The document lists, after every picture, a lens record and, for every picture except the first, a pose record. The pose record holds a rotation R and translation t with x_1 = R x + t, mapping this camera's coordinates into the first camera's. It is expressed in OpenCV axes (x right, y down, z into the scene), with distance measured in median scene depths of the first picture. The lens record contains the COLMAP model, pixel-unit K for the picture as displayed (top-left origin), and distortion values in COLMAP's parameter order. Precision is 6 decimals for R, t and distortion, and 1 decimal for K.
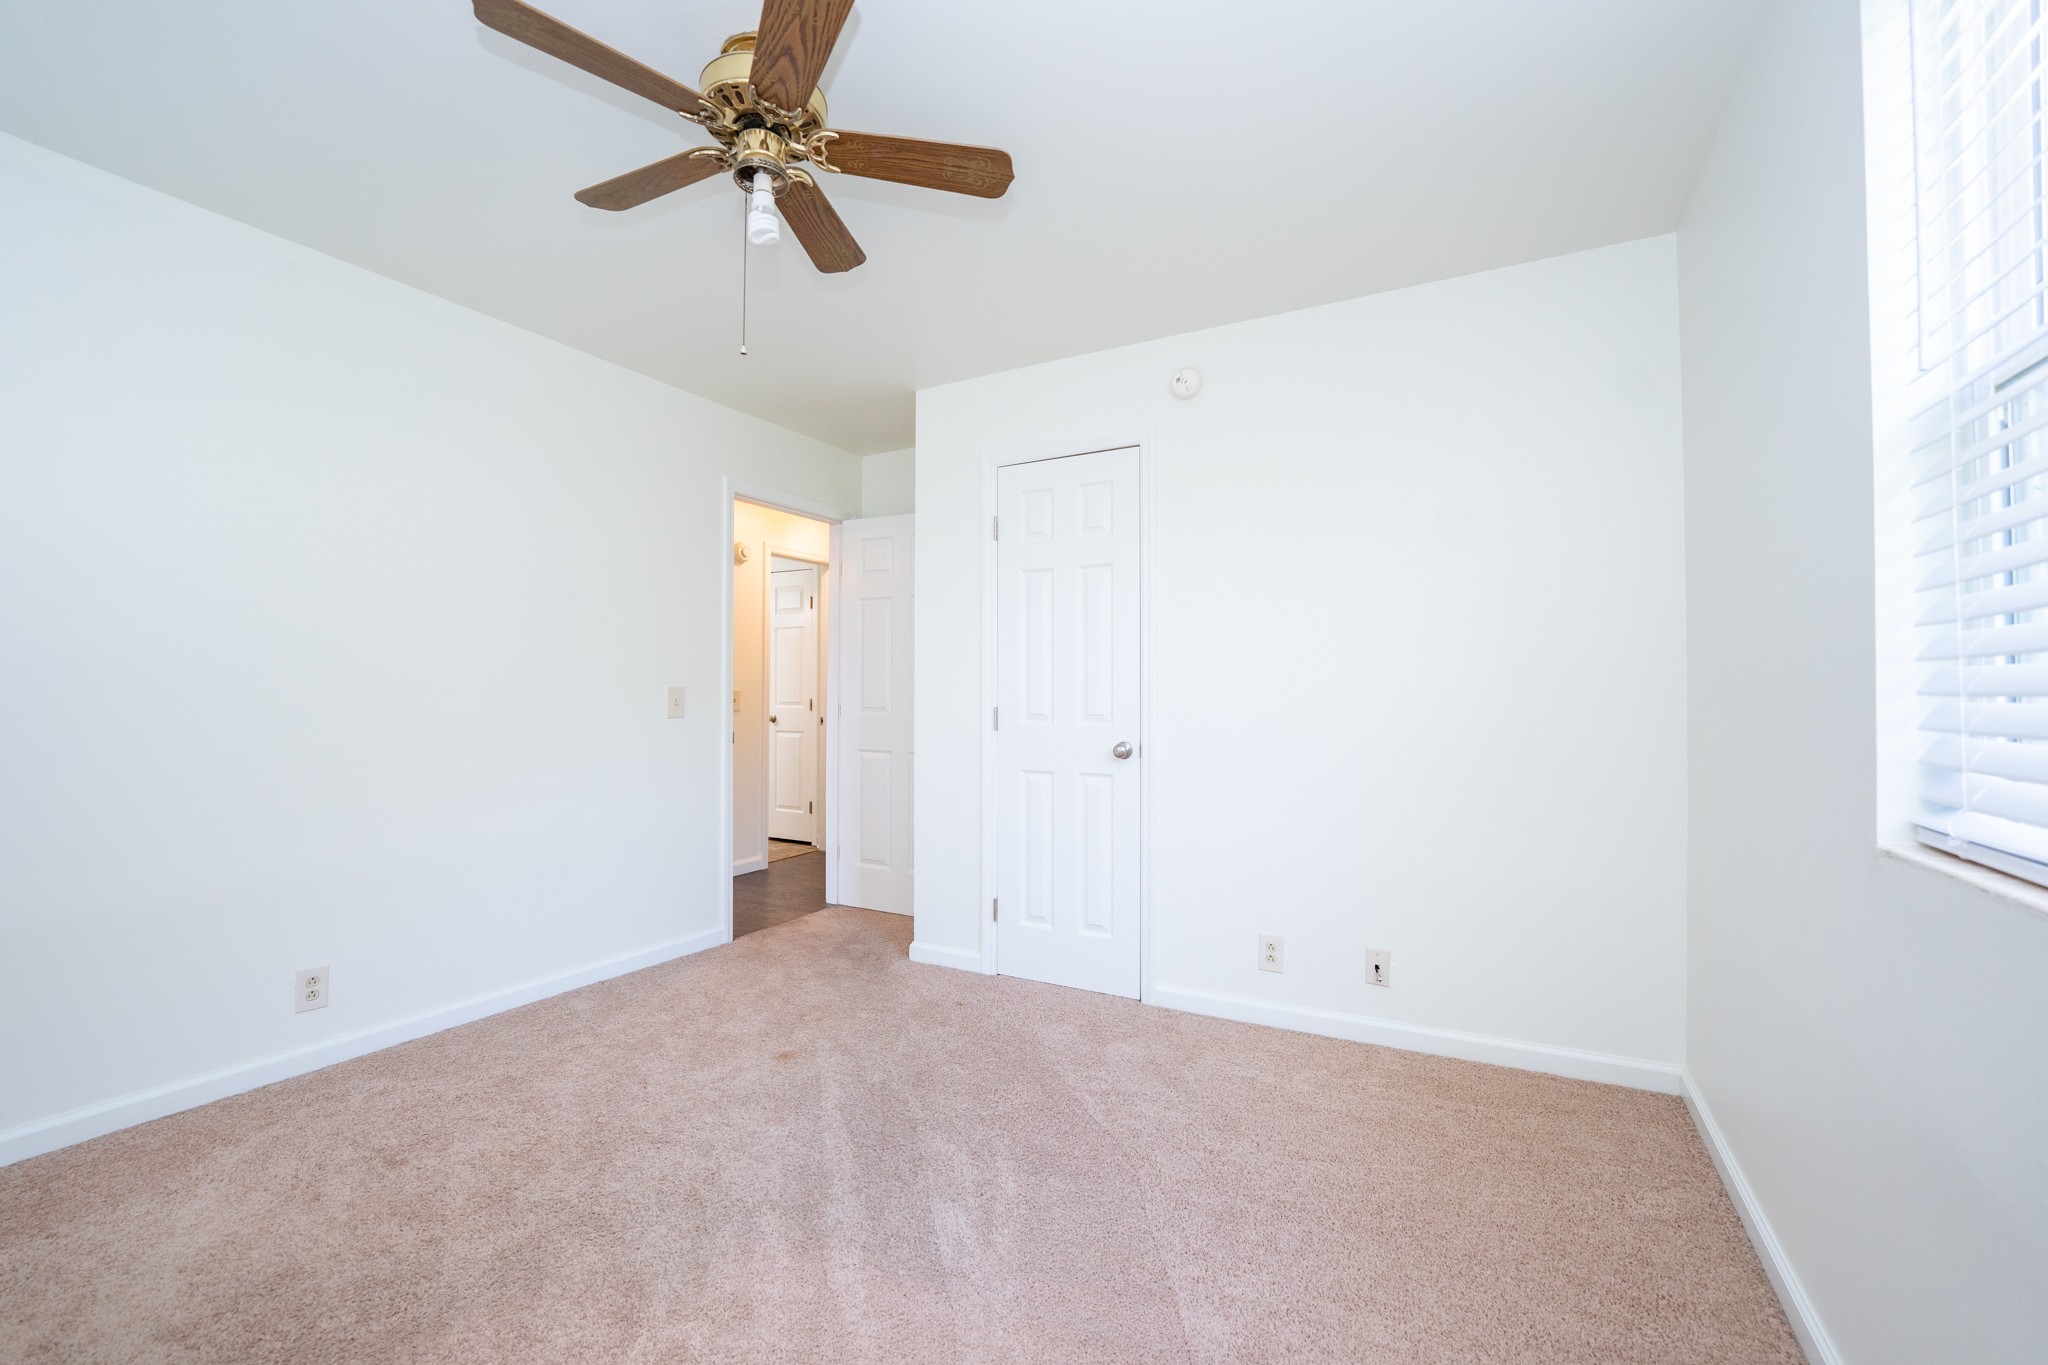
lens RADIAL K [[859.8, 0, 1018.3], [0, 859.8, 678.8], [0, 0, 1]] dist [-0.019099, -0.000014]
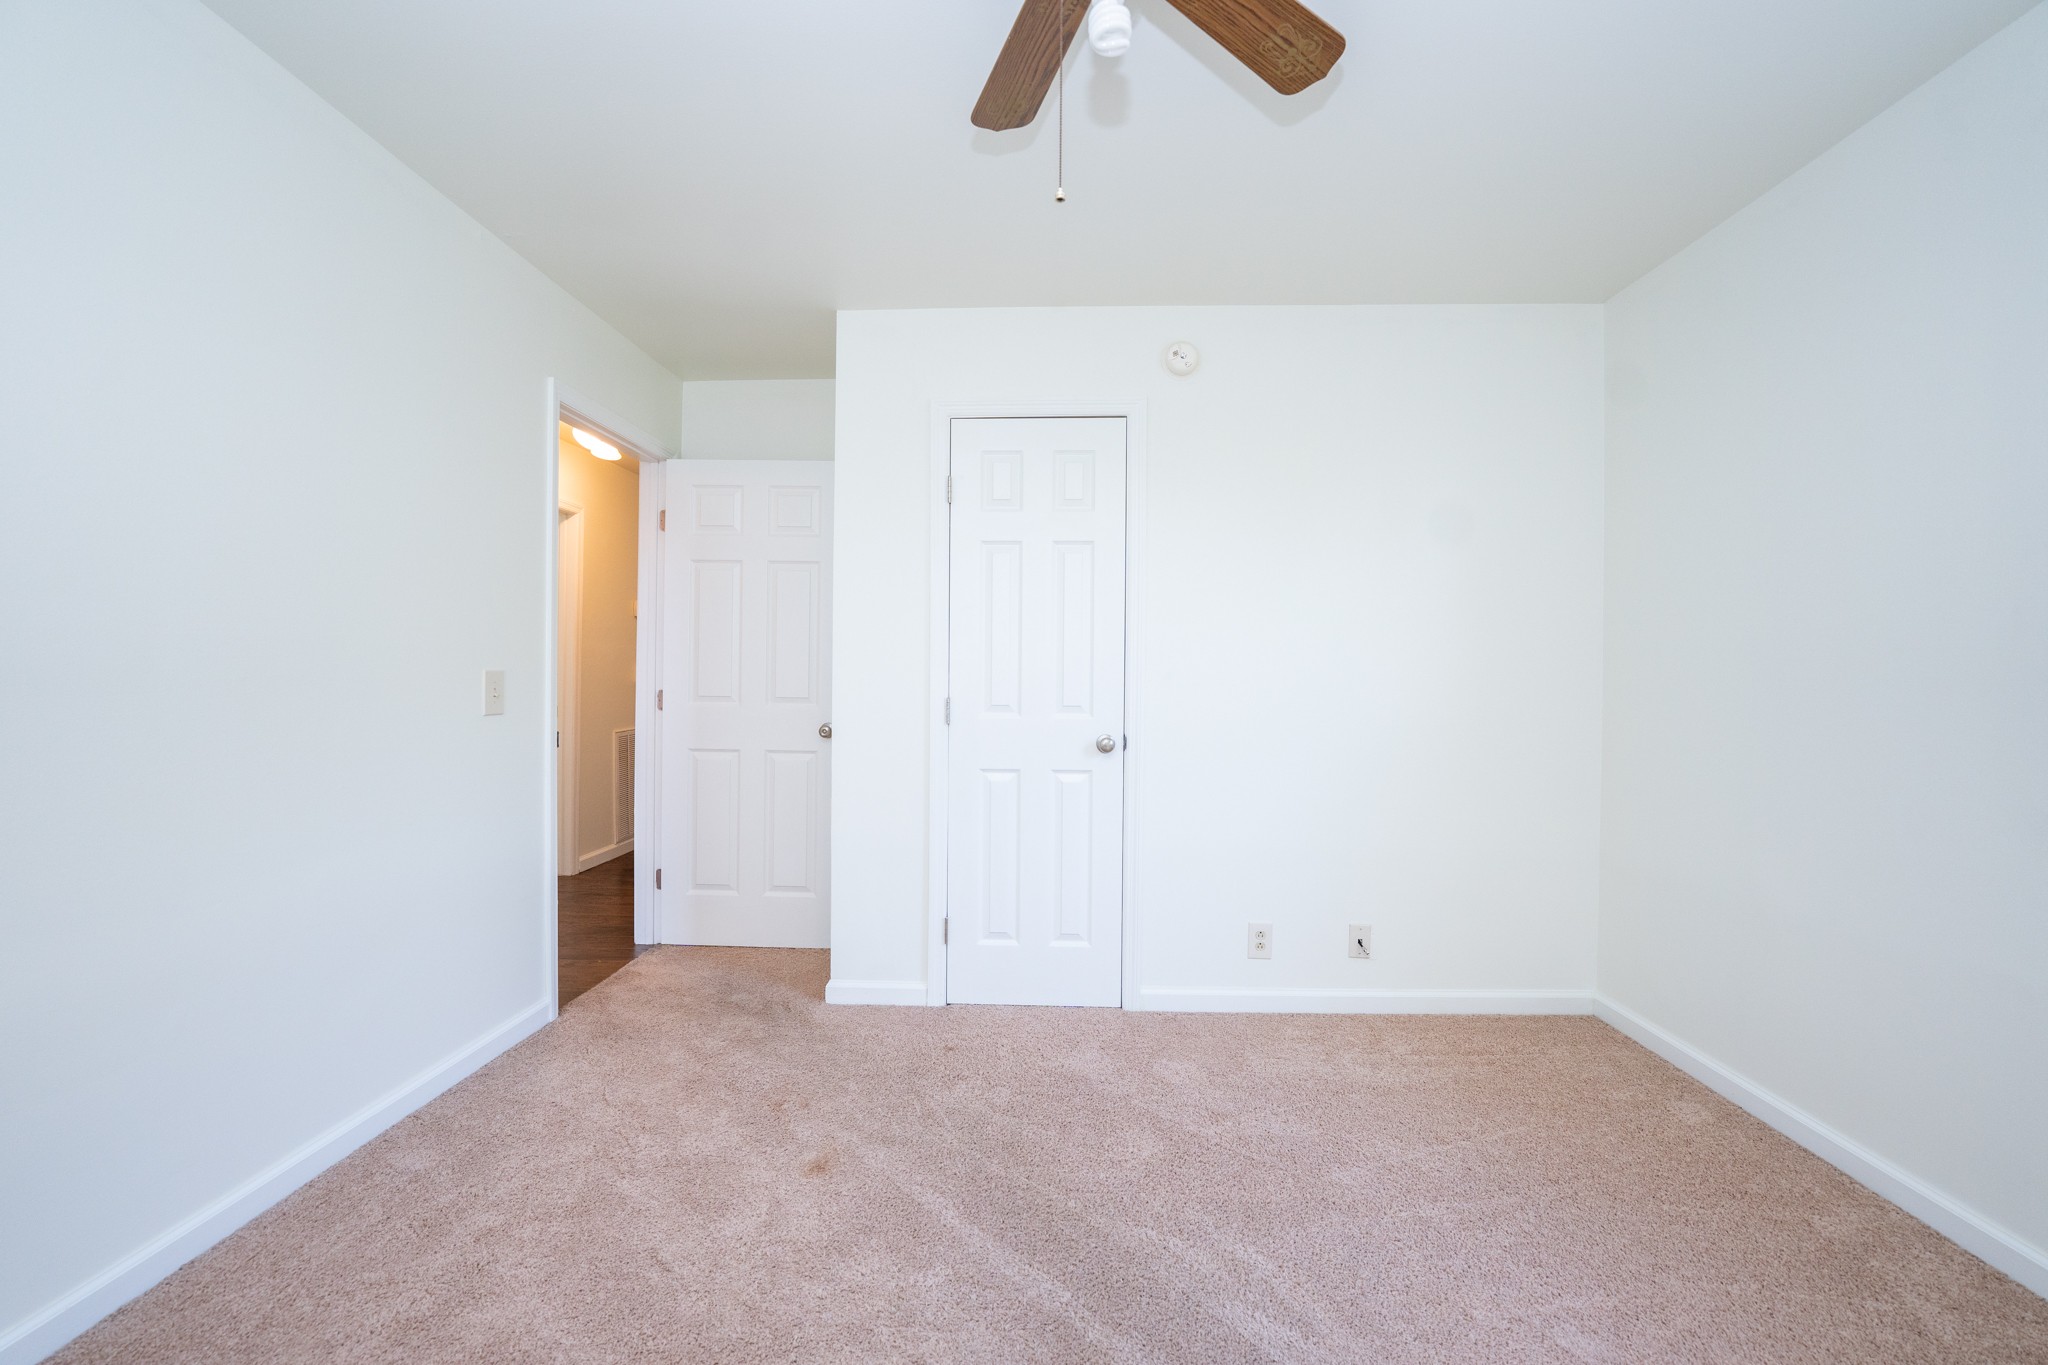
lens RADIAL K [[846.7, 0, 1024.1], [0, 846.7, 680.3], [0, 0, 1]] dist [-0.022646, 0.003399]
pose [[0.891896, 0.003429, 0.452227, -0.359420], [-0.014391, 0.999680, 0.020802, -0.003327], [-0.452011, -0.025061, 0.891660, 0.218587]]
